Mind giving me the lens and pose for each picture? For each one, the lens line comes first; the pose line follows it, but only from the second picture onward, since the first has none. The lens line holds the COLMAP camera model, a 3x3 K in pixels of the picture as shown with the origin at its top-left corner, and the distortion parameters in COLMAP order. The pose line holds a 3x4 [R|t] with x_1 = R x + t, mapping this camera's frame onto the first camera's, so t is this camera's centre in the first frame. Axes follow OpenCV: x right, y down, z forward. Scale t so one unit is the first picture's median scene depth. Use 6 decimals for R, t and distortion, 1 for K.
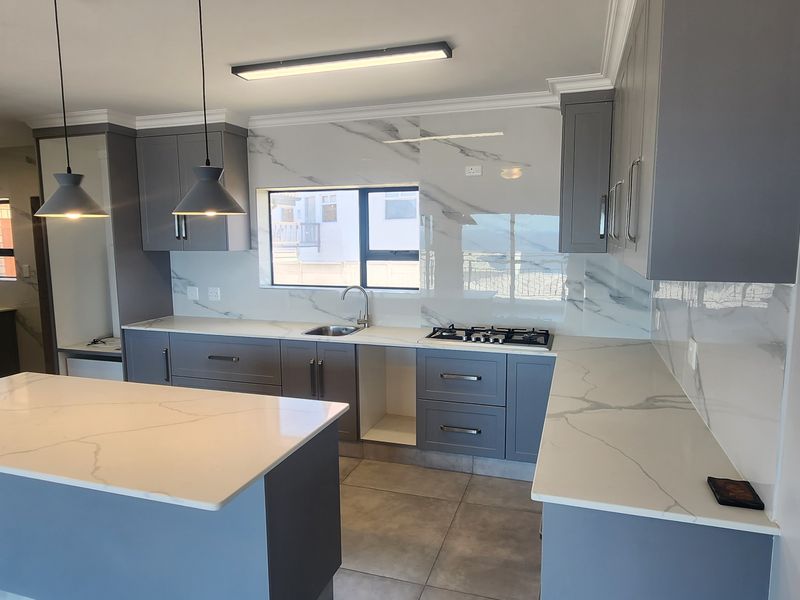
lens RADIAL K [[527.9, 0, 405.6], [0, 527.9, 300.0], [0, 0, 1]] dist [0.000893, 0.001263]
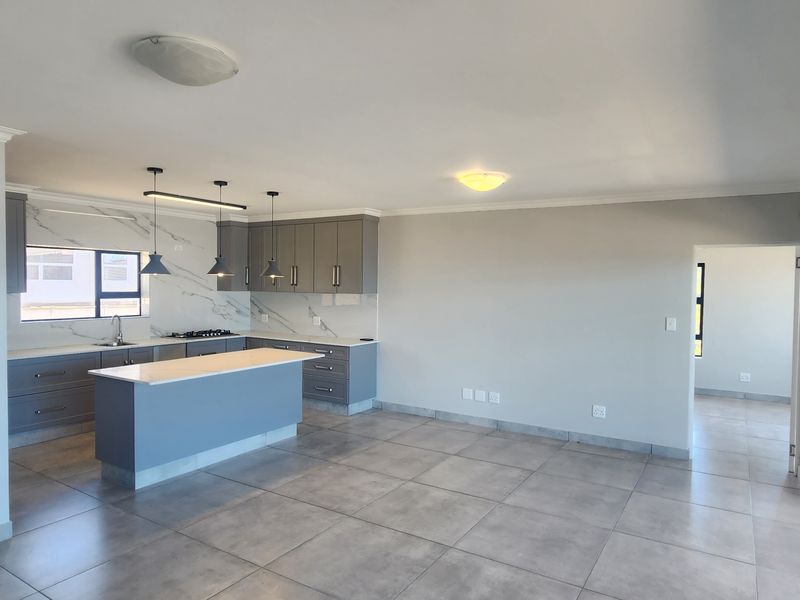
lens RADIAL K [[527.9, 0, 405.6], [0, 527.9, 300.0], [0, 0, 1]] dist [0.000893, 0.001263]
pose [[0.246179, -0.022418, 0.968965, -1.347124], [0.106961, 0.994254, -0.004171, 0.026093], [-0.963304, 0.104668, 0.247162, -0.184248]]
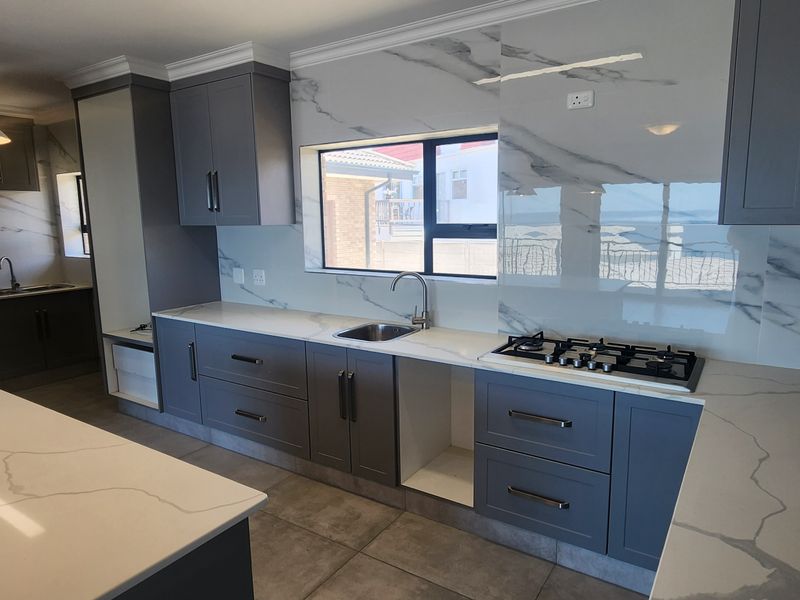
lens RADIAL K [[527.9, 0, 405.6], [0, 527.9, 300.0], [0, 0, 1]] dist [0.000893, 0.001263]
pose [[0.964166, 0.034655, -0.263026, 0.092930], [-0.024521, 0.998829, 0.041715, -0.018428], [0.264164, -0.033770, 0.963886, 0.281403]]
